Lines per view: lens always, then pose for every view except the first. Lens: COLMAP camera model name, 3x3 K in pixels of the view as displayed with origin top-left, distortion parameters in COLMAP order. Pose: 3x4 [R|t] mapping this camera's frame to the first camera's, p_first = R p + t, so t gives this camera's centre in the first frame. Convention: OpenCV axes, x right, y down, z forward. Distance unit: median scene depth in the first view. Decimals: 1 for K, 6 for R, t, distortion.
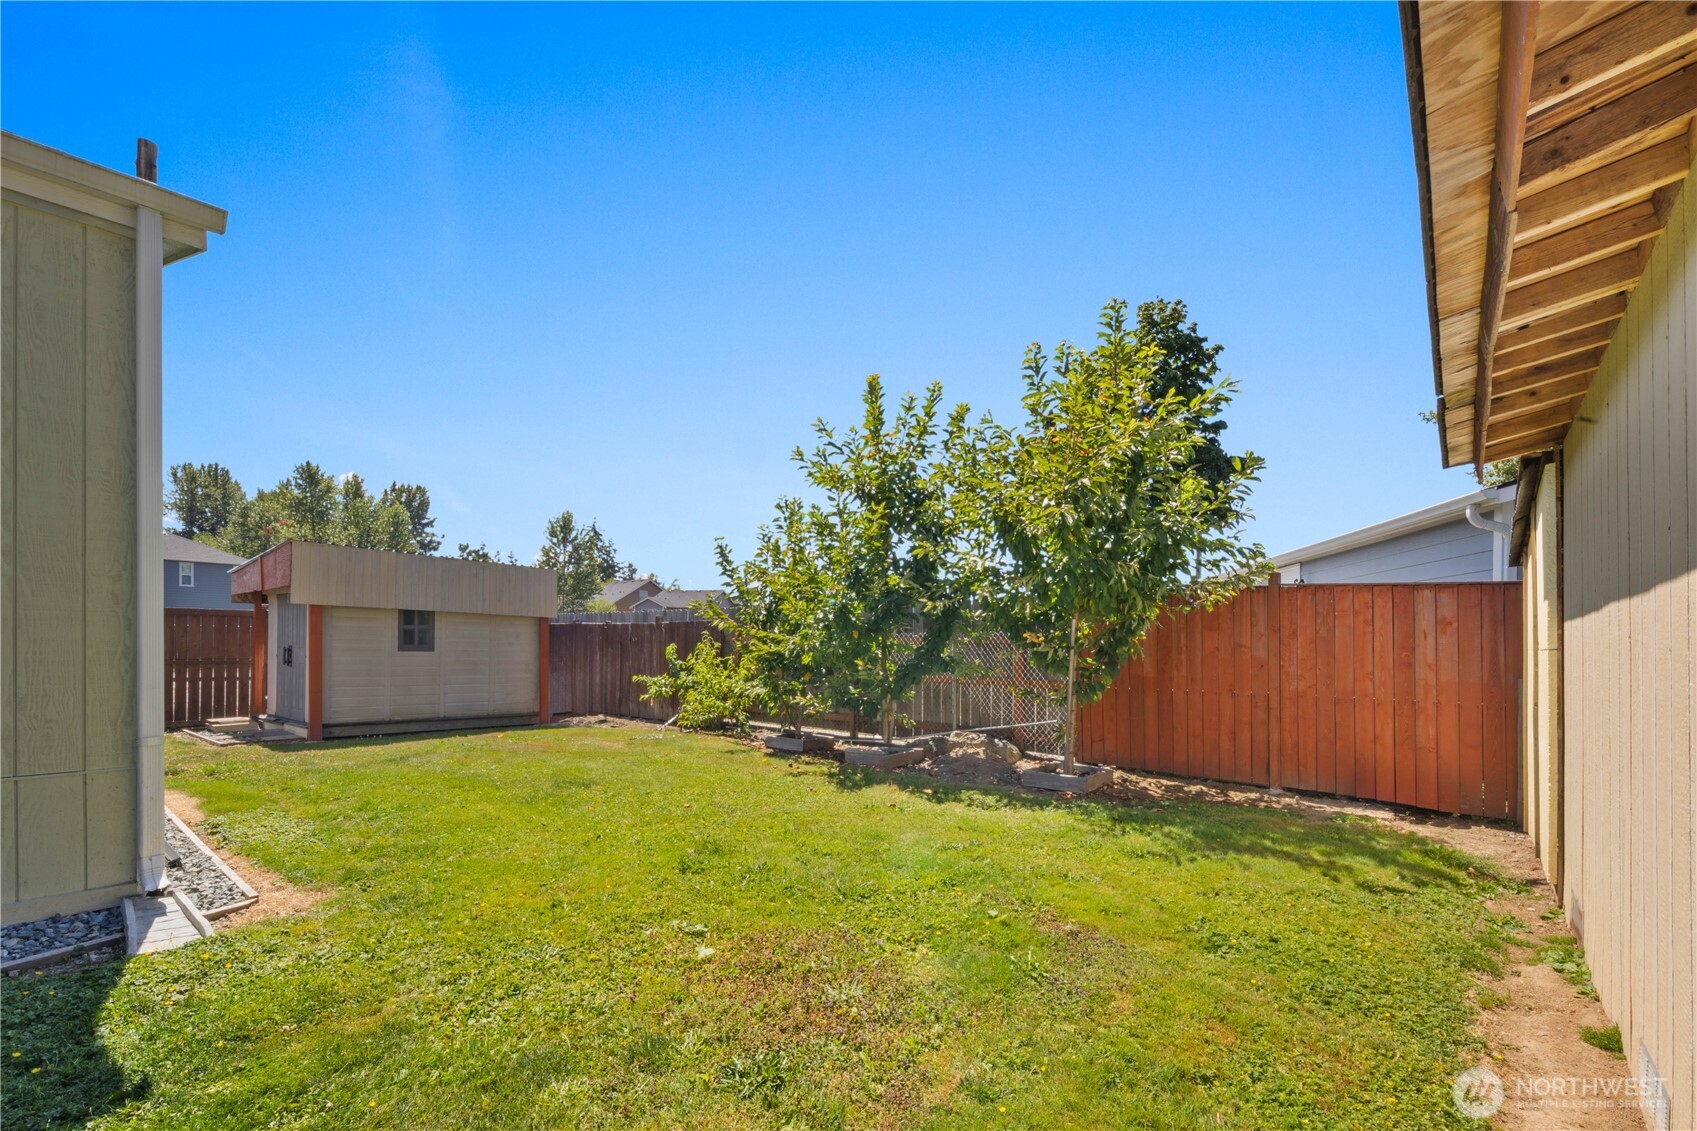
lens RADIAL K [[741.3, 0, 829.3], [0, 741.3, 650.9], [0, 0, 1]] dist [0.006732, -0.003755]
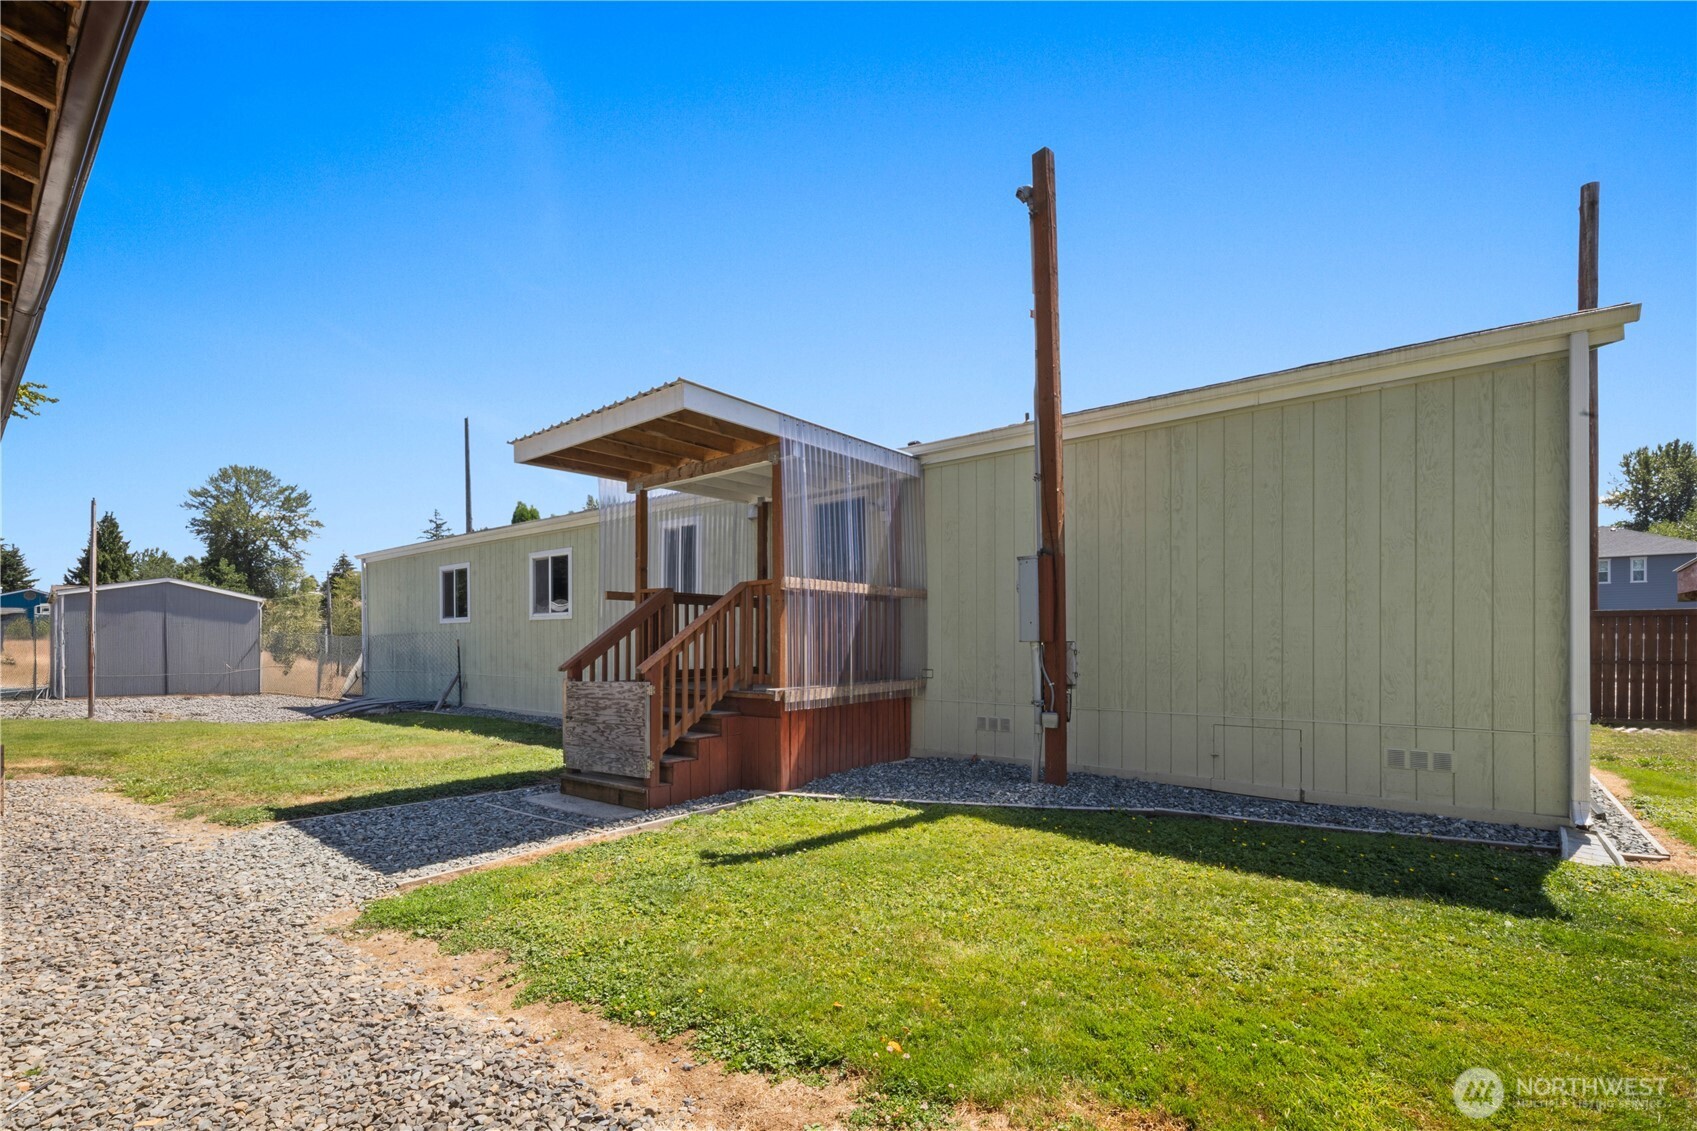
lens RADIAL K [[741.3, 0, 872.2], [0, 741.3, 641.2], [0, 0, 1]] dist [0.006732, -0.003755]
pose [[0.055581, -0.006043, -0.998436, 0.382750], [-0.006439, 0.999959, -0.006411, -0.001224], [0.998433, 0.006785, 0.055540, -0.377901]]
